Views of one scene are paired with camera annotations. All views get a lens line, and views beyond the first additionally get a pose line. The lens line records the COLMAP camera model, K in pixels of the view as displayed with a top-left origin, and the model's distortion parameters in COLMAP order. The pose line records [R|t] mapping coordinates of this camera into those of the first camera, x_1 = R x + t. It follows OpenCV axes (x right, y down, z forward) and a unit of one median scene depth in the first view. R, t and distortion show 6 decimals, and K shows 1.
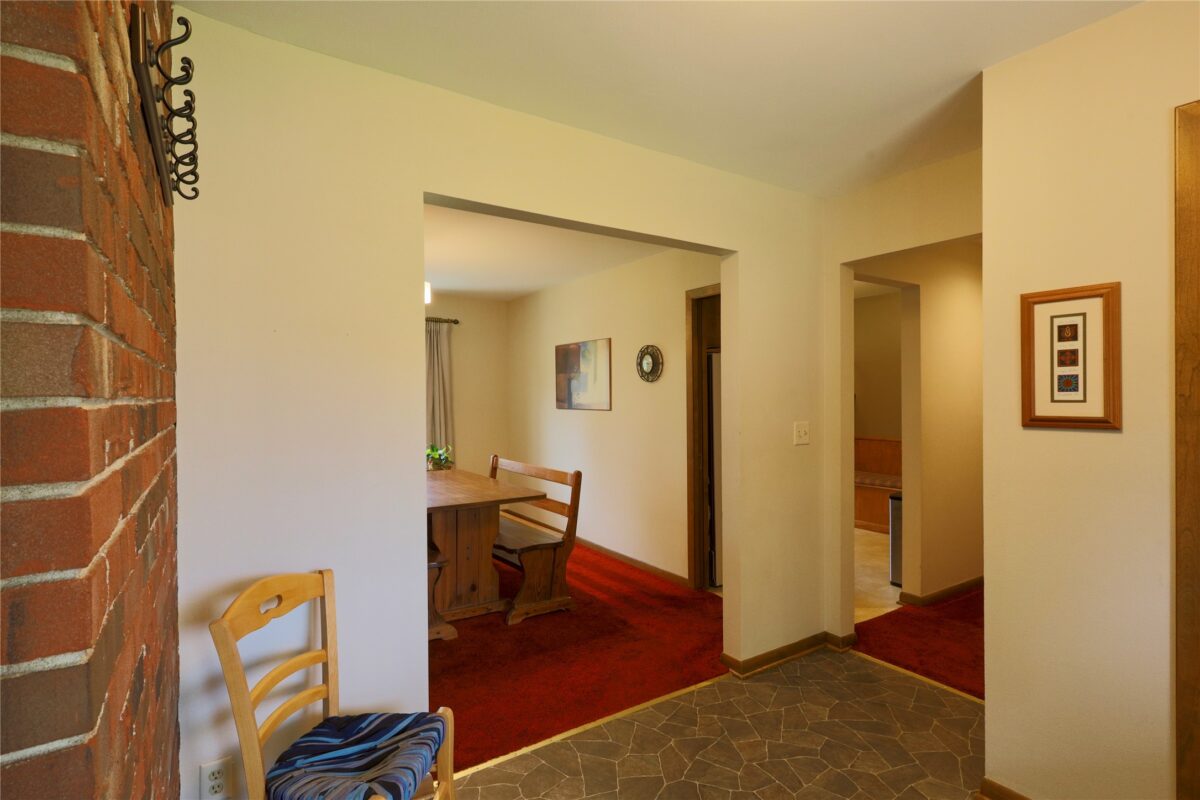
lens RADIAL K [[587.6, 0, 597.2], [0, 587.6, 402.9], [0, 0, 1]] dist [-0.003625, 0.002071]
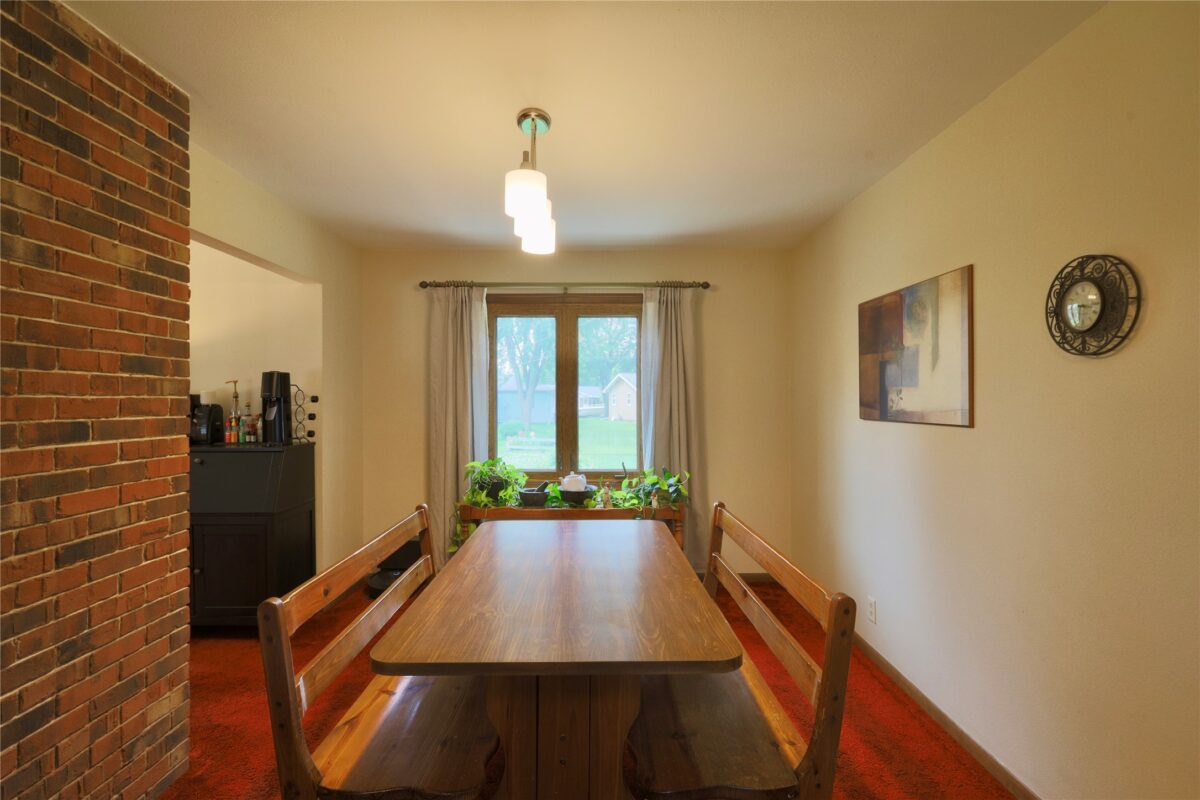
lens RADIAL K [[587.6, 0, 598.0], [0, 587.6, 401.4], [0, 0, 1]] dist [-0.003625, 0.002071]
pose [[0.838737, 0.004568, -0.544518, 0.026674], [-0.008893, 0.999946, -0.005309, -0.001729], [0.544465, 0.009296, 0.838732, 0.453367]]
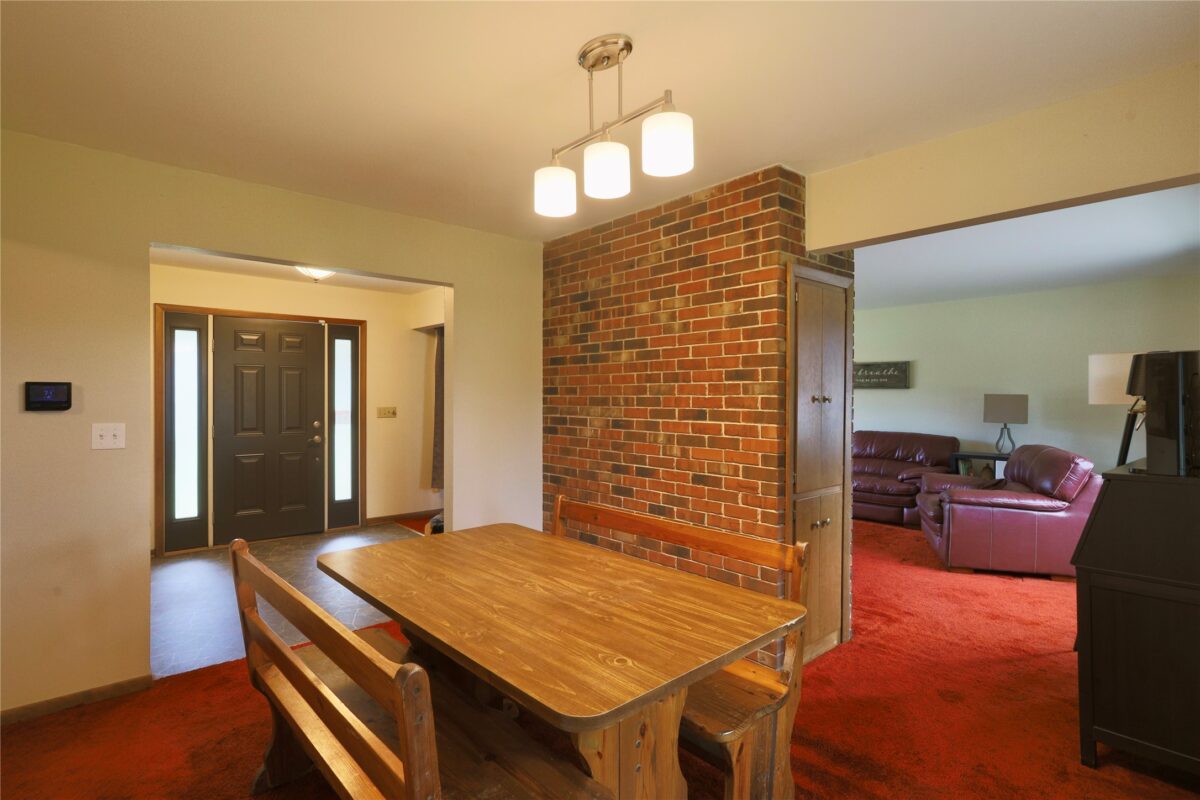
lens RADIAL K [[587.6, 0, 599.2], [0, 587.6, 402.3], [0, 0, 1]] dist [-0.003625, 0.002071]
pose [[-0.988866, 0.003762, -0.148764, -0.198050], [0.000817, 0.999803, 0.019852, -0.009286], [0.148809, 0.019510, -0.988673, 1.147514]]
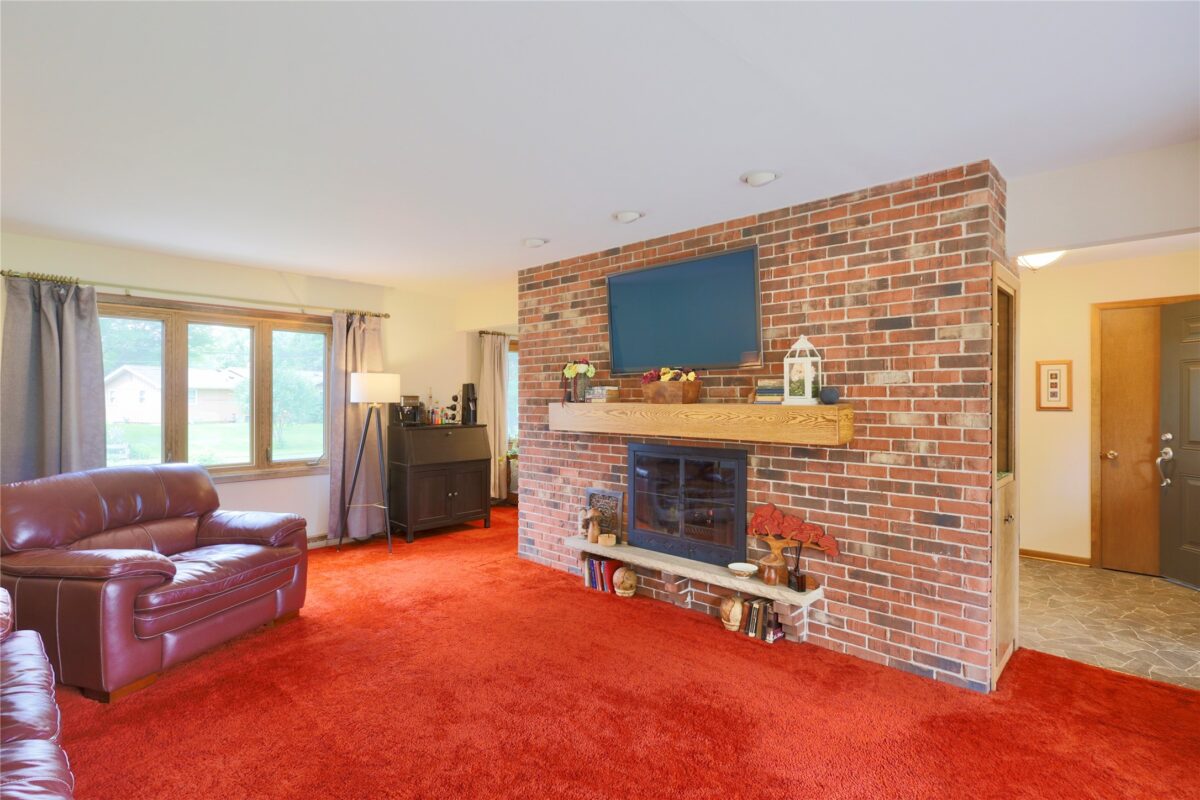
lens RADIAL K [[587.6, 0, 596.9], [0, 587.6, 399.1], [0, 0, 1]] dist [-0.003625, 0.002071]
pose [[0.973702, 0.005096, 0.227769, -0.653164], [-0.002654, 0.999936, -0.011027, 0.008375], [-0.227810, 0.010133, 0.973653, -0.409288]]
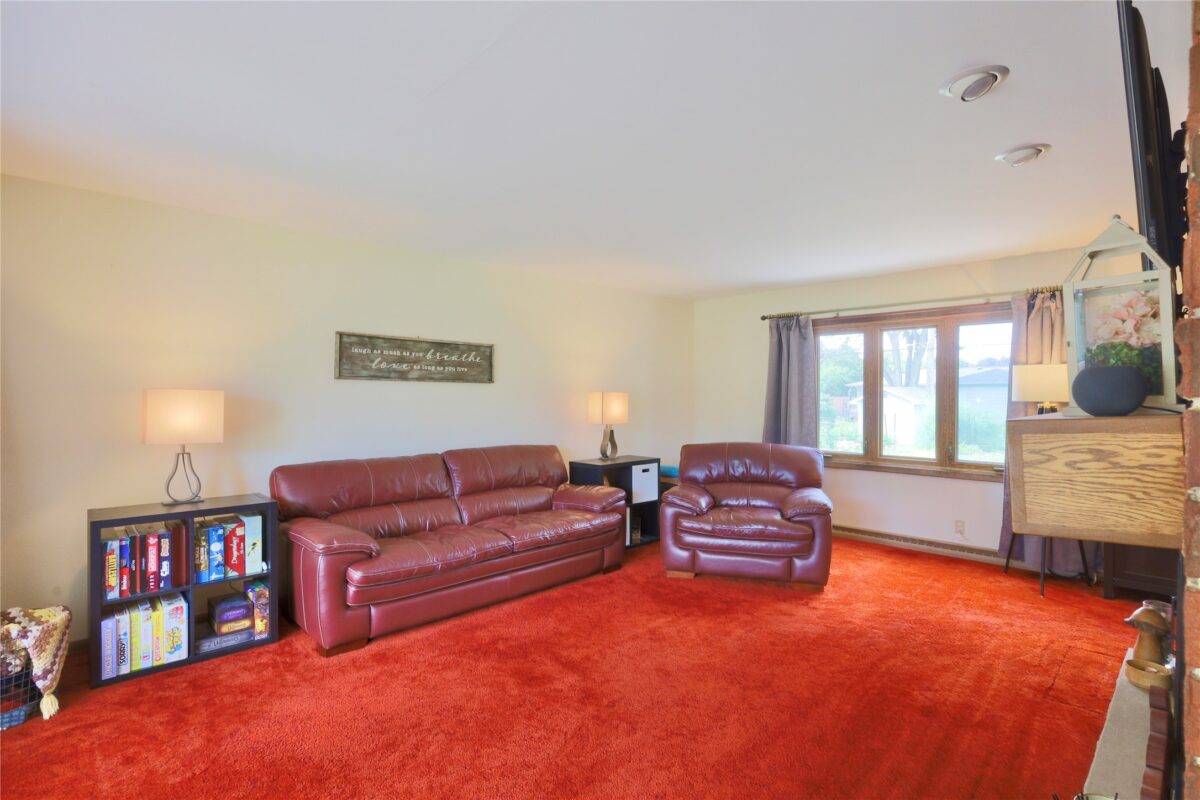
lens RADIAL K [[587.6, 0, 598.3], [0, 587.6, 398.8], [0, 0, 1]] dist [-0.003625, 0.002071]
pose [[0.196238, 0.013876, -0.980458, -0.134203], [-0.013157, 0.999847, 0.011517, -0.001356], [0.980468, 0.010640, 0.196391, -0.092325]]
